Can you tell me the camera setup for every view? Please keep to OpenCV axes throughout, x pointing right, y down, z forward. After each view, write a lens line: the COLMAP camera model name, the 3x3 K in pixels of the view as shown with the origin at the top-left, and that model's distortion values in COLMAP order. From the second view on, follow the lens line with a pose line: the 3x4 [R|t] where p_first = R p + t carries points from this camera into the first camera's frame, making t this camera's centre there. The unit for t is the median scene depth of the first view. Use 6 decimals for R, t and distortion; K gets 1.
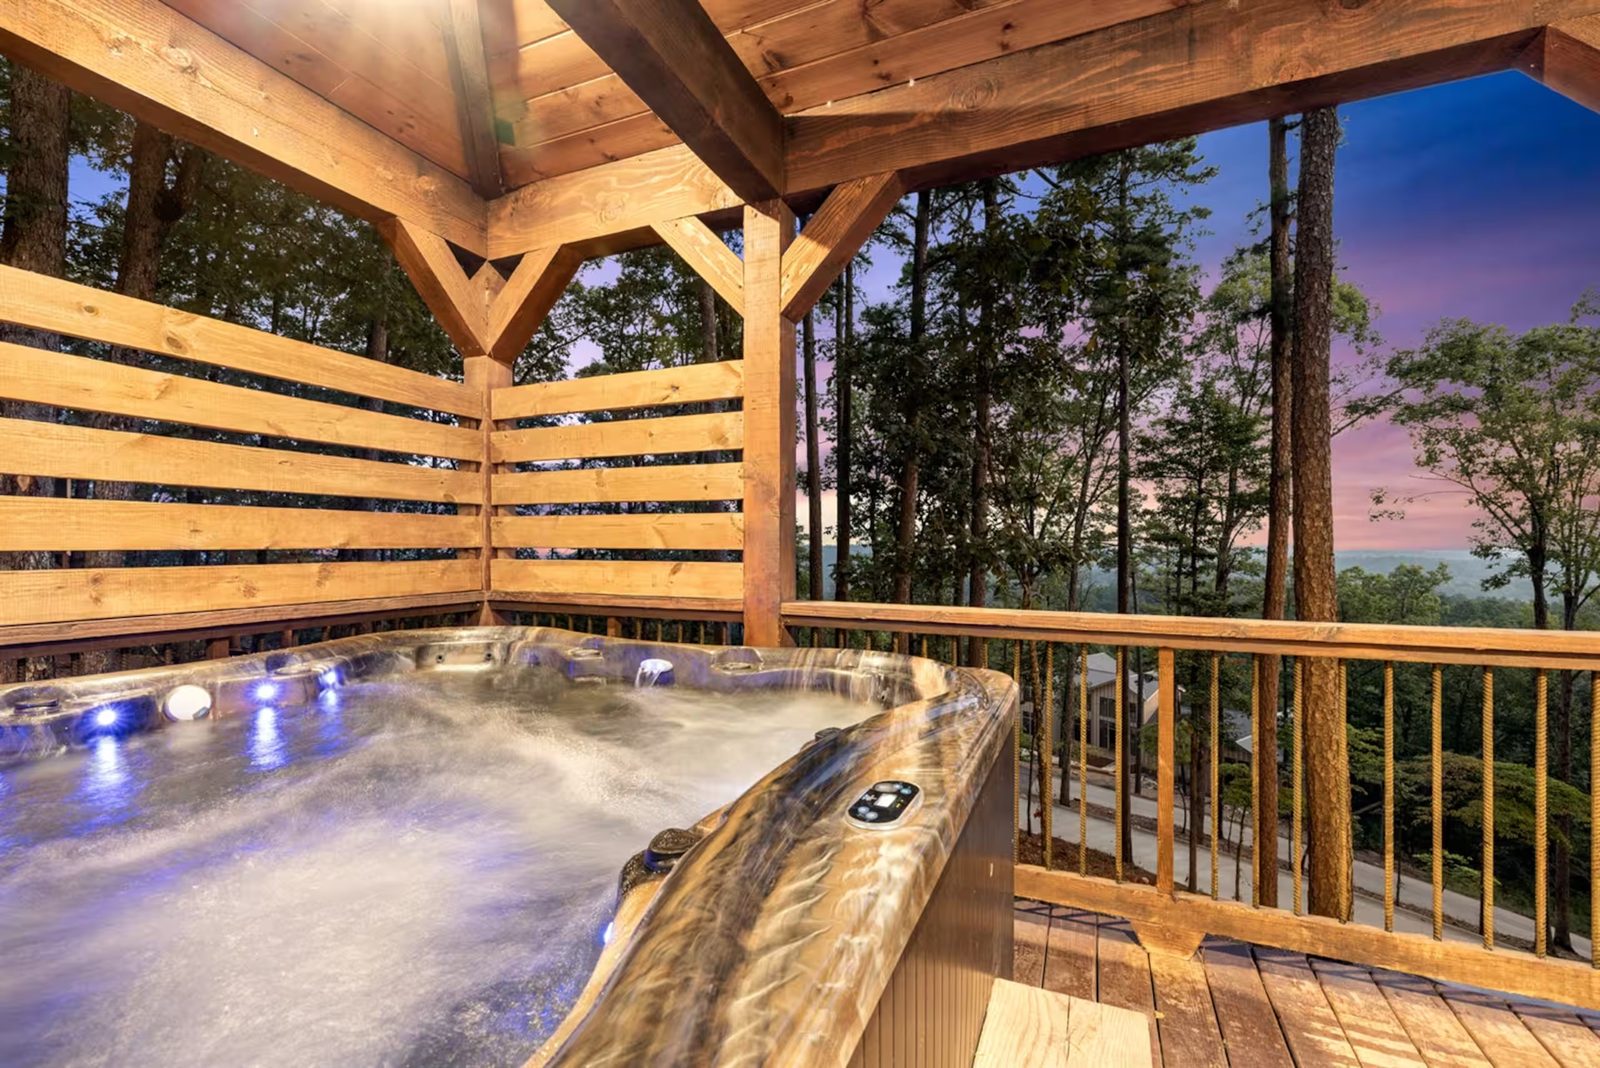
lens RADIAL K [[679.9, 0, 798.8], [0, 679.9, 537.4], [0, 0, 1]] dist [0.001048, 0.000064]
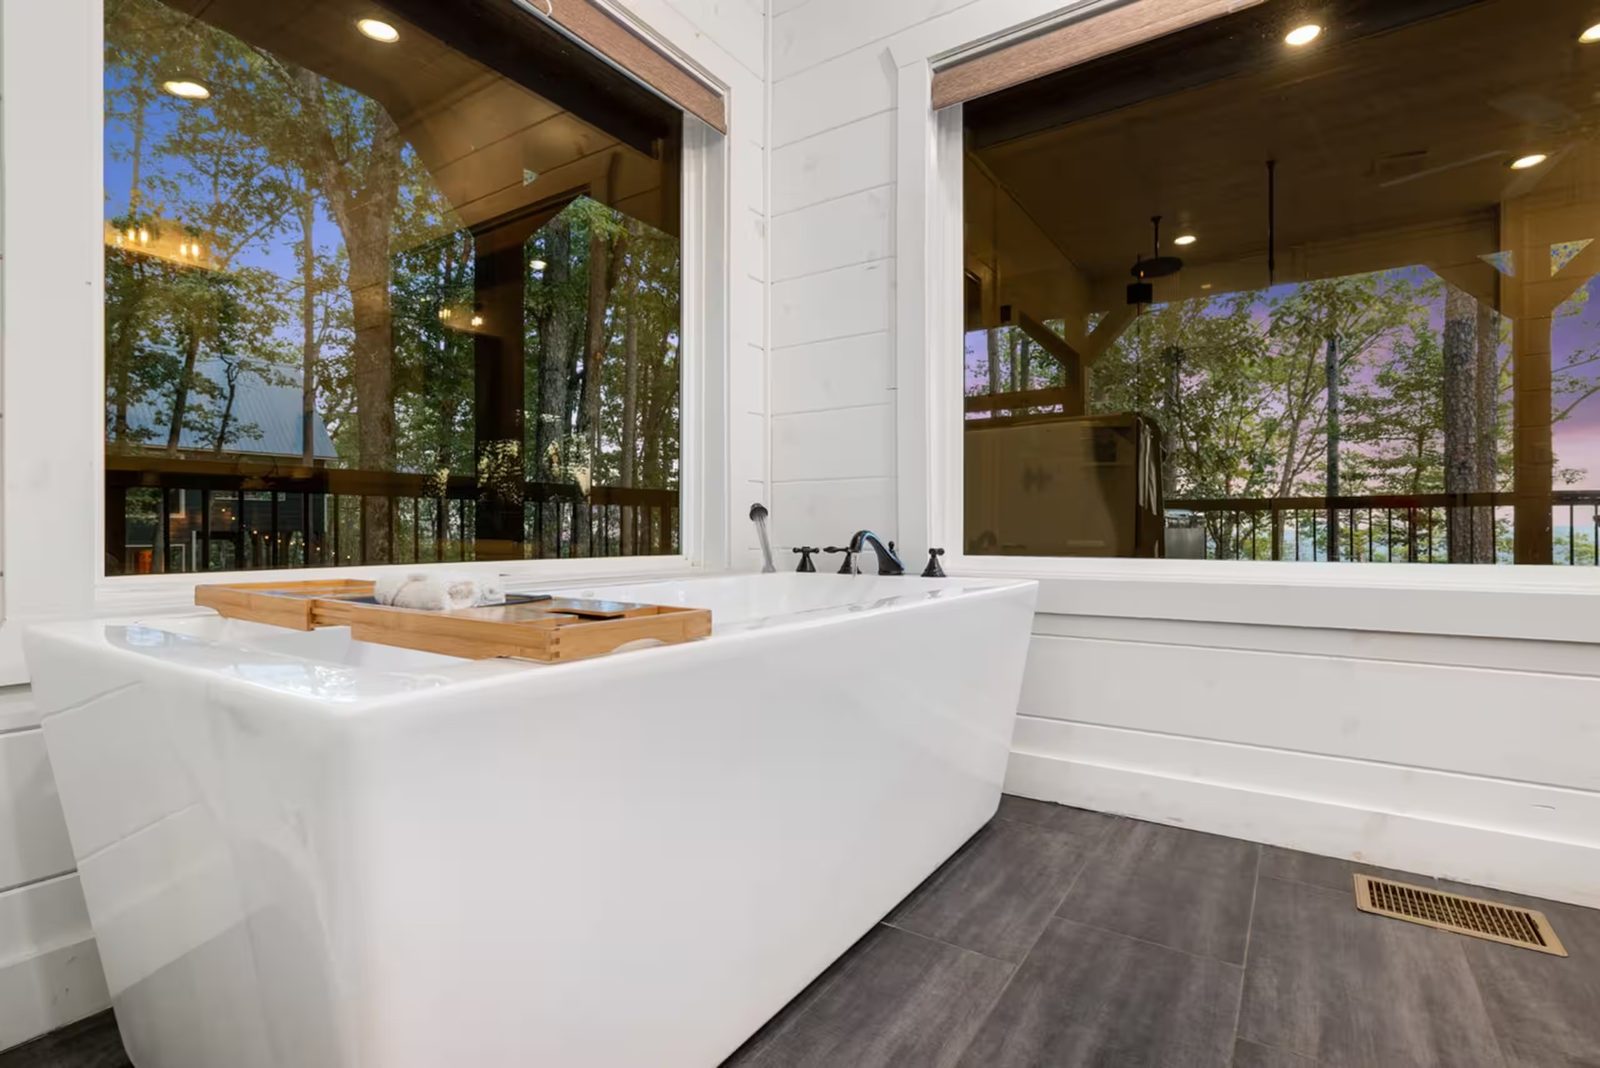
lens RADIAL K [[770.6, 0, 804.2], [0, 770.6, 529.9], [0, 0, 1]] dist [-0.003241, -0.000238]
pose [[0.984652, -0.007378, -0.174373, -0.036555], [0.009418, 0.999897, 0.010870, 0.011177], [0.174275, -0.012345, 0.984620, -0.117017]]
